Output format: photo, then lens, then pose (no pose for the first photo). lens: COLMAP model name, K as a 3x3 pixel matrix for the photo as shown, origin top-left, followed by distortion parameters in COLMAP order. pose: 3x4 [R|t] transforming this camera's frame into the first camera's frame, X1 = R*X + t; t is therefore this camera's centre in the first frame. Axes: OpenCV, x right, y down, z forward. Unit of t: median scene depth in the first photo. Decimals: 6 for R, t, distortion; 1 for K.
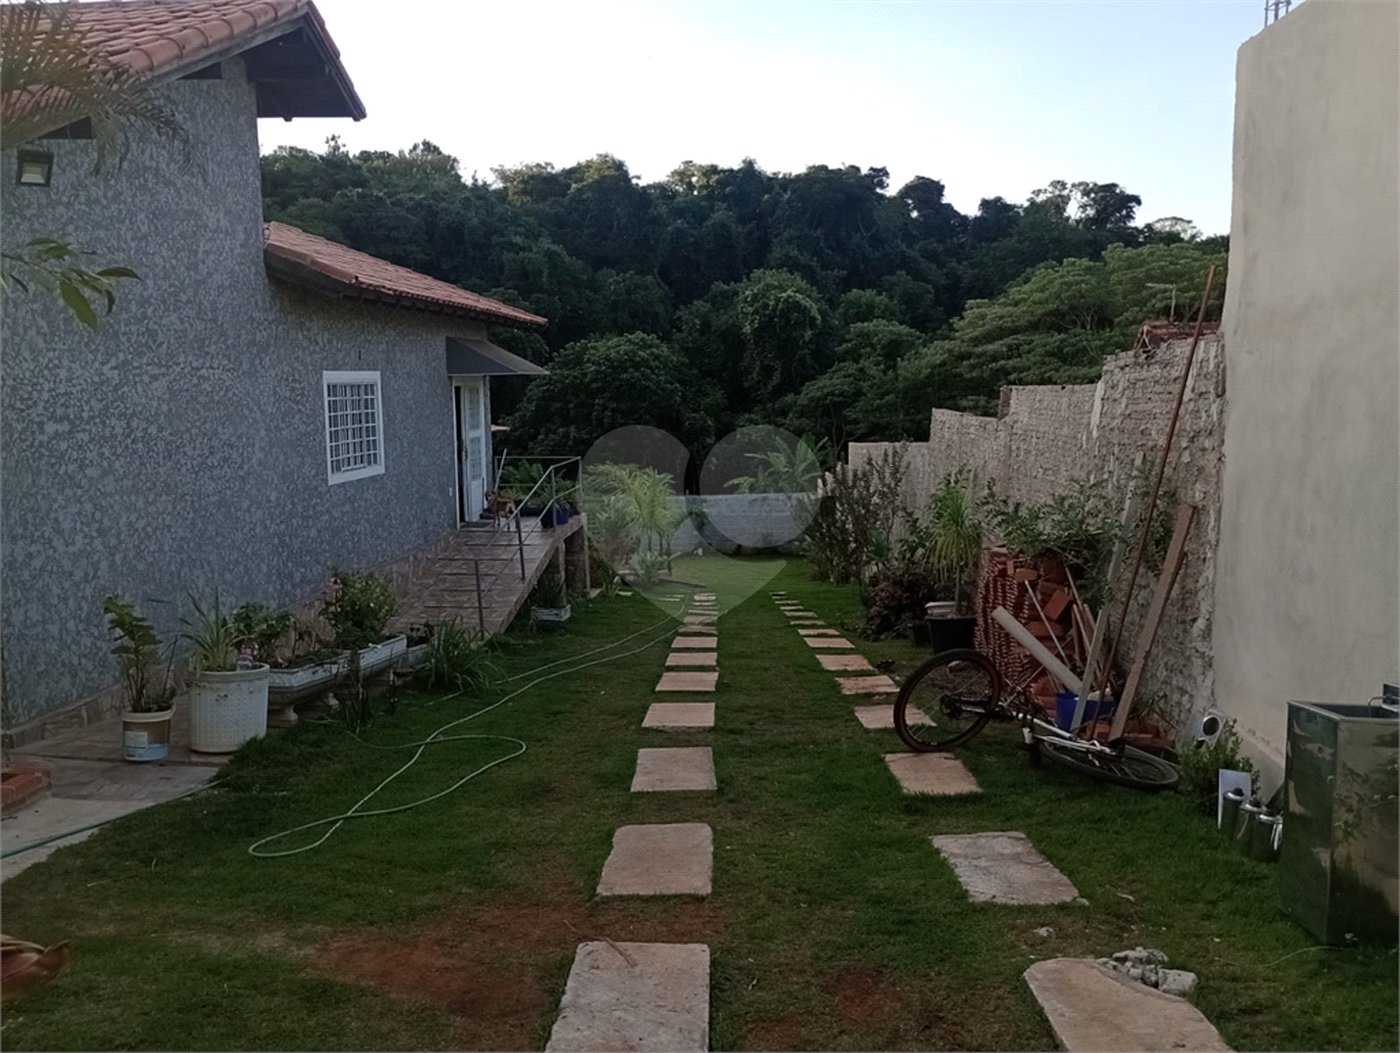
lens RADIAL K [[1157.1, 0, 695.8], [0, 1157.1, 531.0], [0, 0, 1]] dist [0.060001, -0.077988]
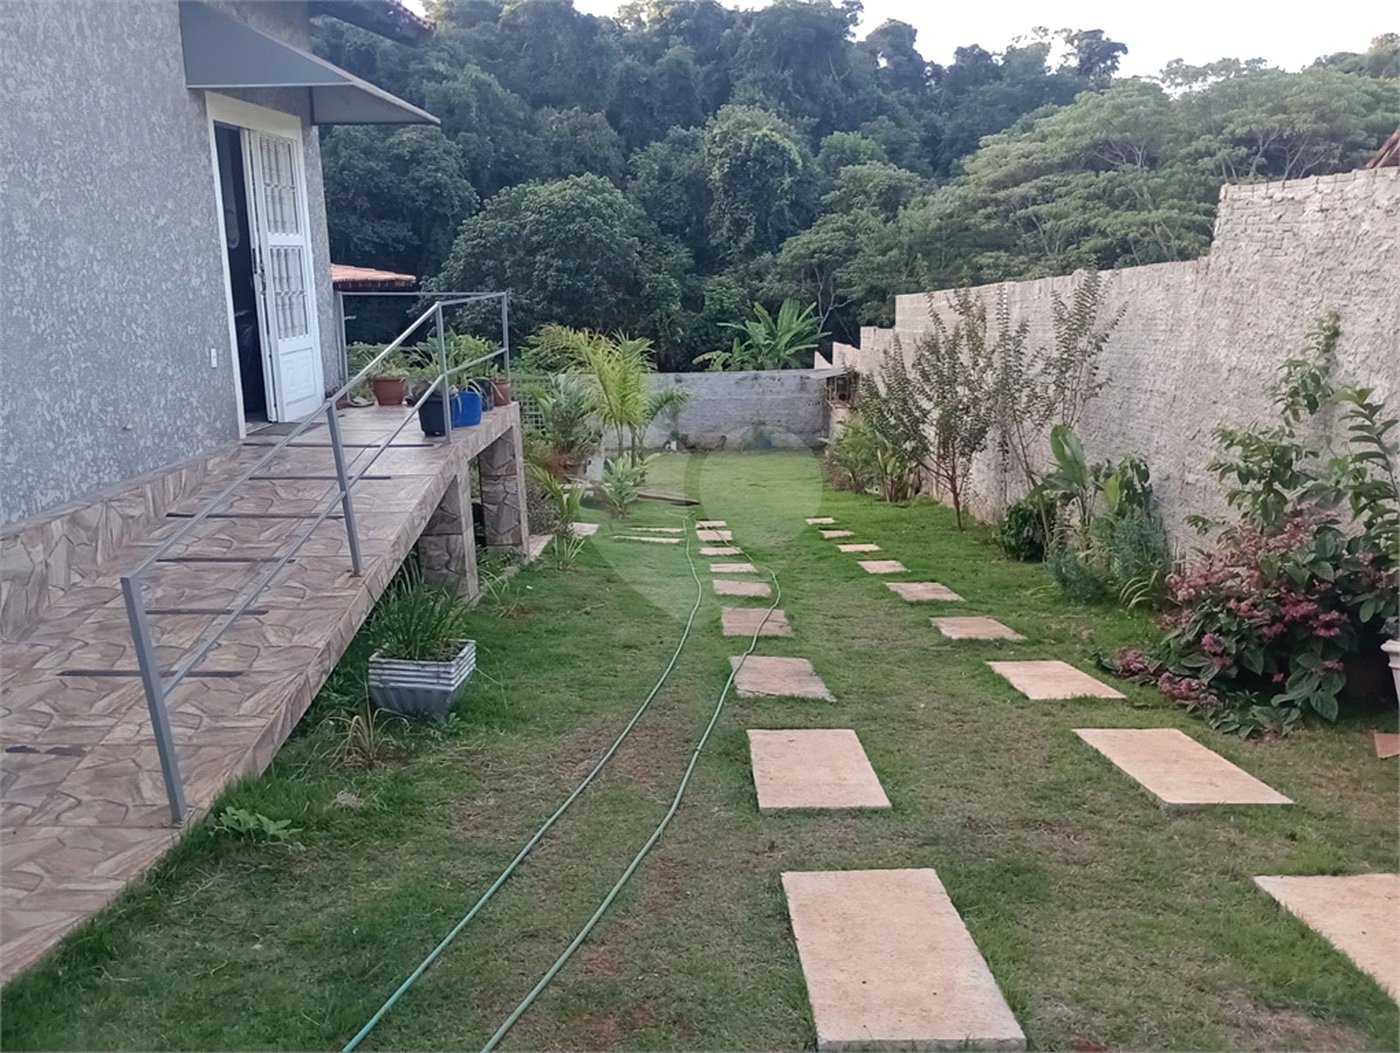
lens RADIAL K [[1157.1, 0, 695.8], [0, 1157.1, 531.0], [0, 0, 1]] dist [0.060001, -0.077988]
pose [[0.998930, -0.008911, 0.045375, -0.011928], [0.004187, 0.994657, 0.103153, -0.003587], [-0.046052, -0.102853, 0.993630, 0.145167]]
